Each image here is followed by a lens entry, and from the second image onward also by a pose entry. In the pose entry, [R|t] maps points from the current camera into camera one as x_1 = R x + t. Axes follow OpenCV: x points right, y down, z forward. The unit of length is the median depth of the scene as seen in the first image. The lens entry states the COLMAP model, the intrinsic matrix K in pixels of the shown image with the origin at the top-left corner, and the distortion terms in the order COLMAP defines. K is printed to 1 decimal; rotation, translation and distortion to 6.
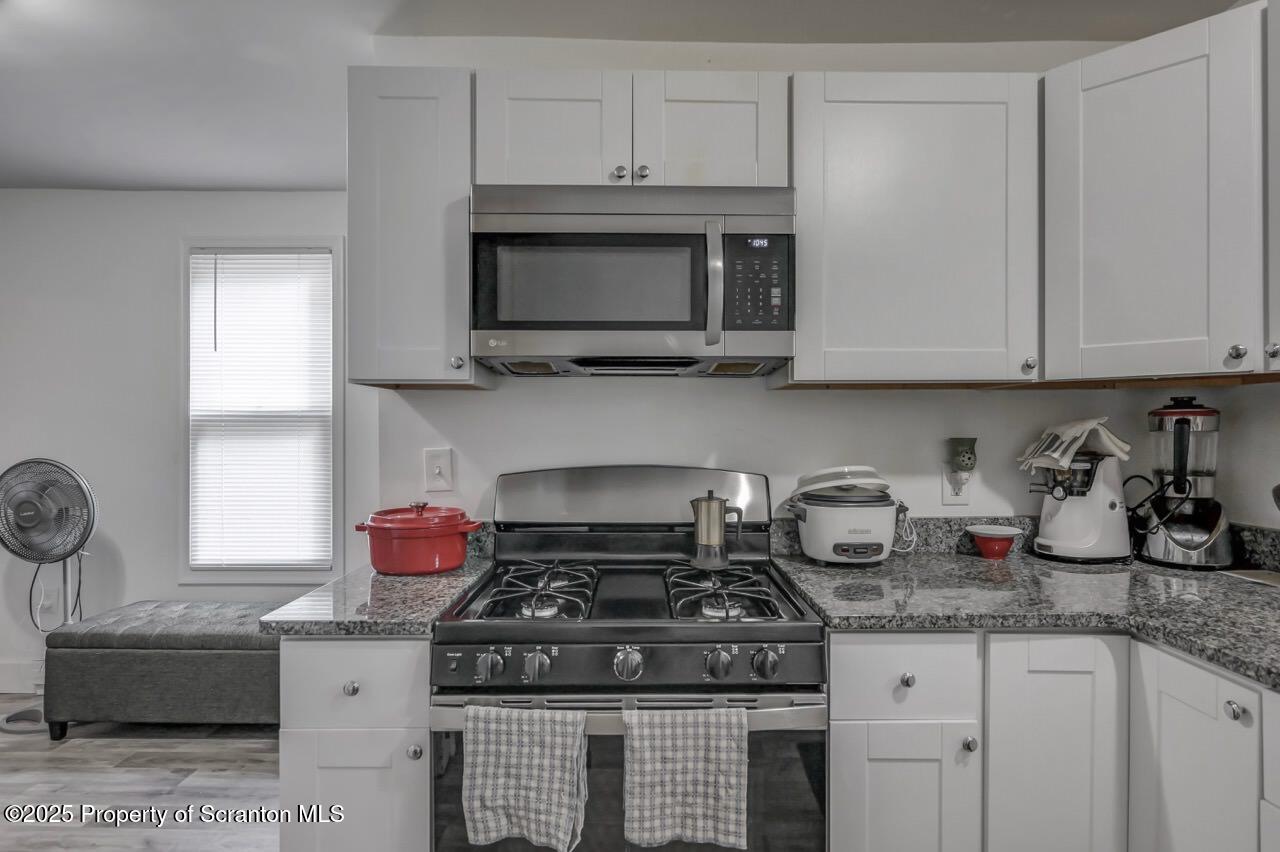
lens RADIAL K [[681.1, 0, 640.0], [0, 681.1, 426.0], [0, 0, 1]] dist [0.001780, 0.000365]
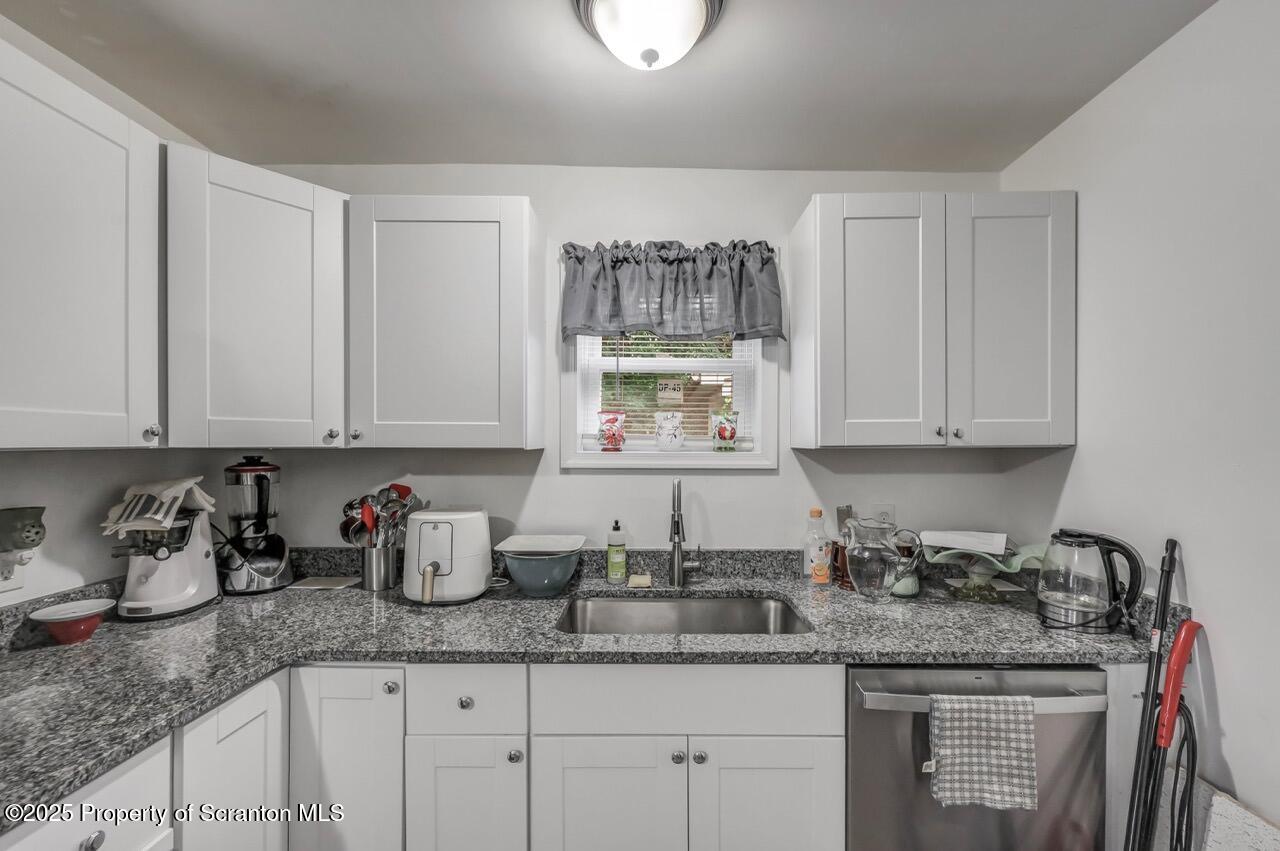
lens RADIAL K [[515.7, 0, 643.1], [0, 515.7, 447.1], [0, 0, 1]] dist [-0.000733, 0.000492]
pose [[0.019676, -0.009232, 0.999764, -0.145496], [-0.007149, 0.999931, 0.009374, -0.074425], [-0.999781, -0.007331, 0.019609, 0.261098]]
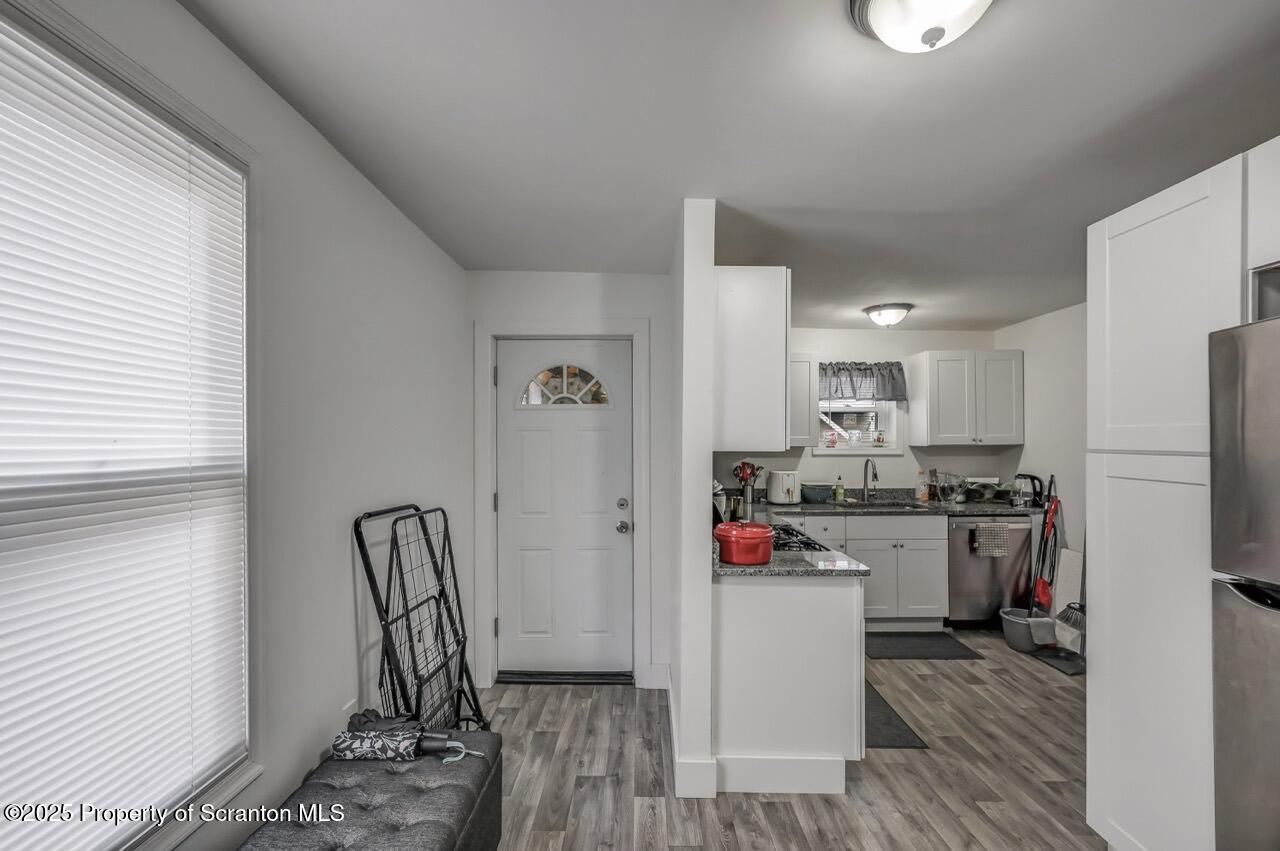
lens RADIAL K [[513.9, 0, 642.7], [0, 513.9, 442.7], [0, 0, 1]] dist [0.000542, 0.000272]
pose [[0.006452, -0.001003, 0.999979, -1.585816], [-0.003933, 0.999992, 0.001029, -0.077773], [-0.999971, -0.003939, 0.006448, 1.250567]]
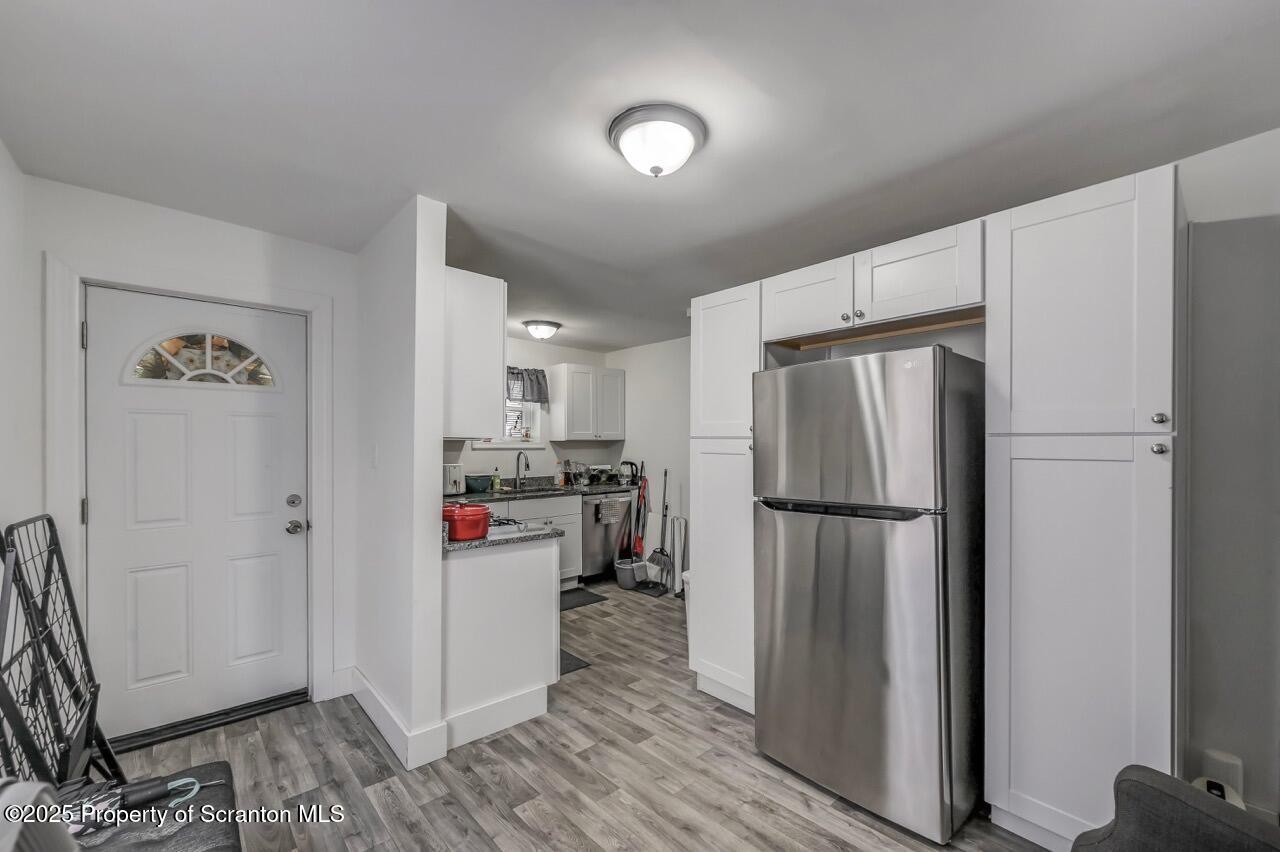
lens RADIAL K [[515.7, 0, 643.1], [0, 515.7, 447.6], [0, 0, 1]] dist [-0.000733, 0.000492]
pose [[-0.667121, -0.006685, 0.744919, -1.684065], [-0.005177, 0.999977, 0.004338, -0.041458], [-0.744931, -0.000963, -0.667141, 1.569362]]
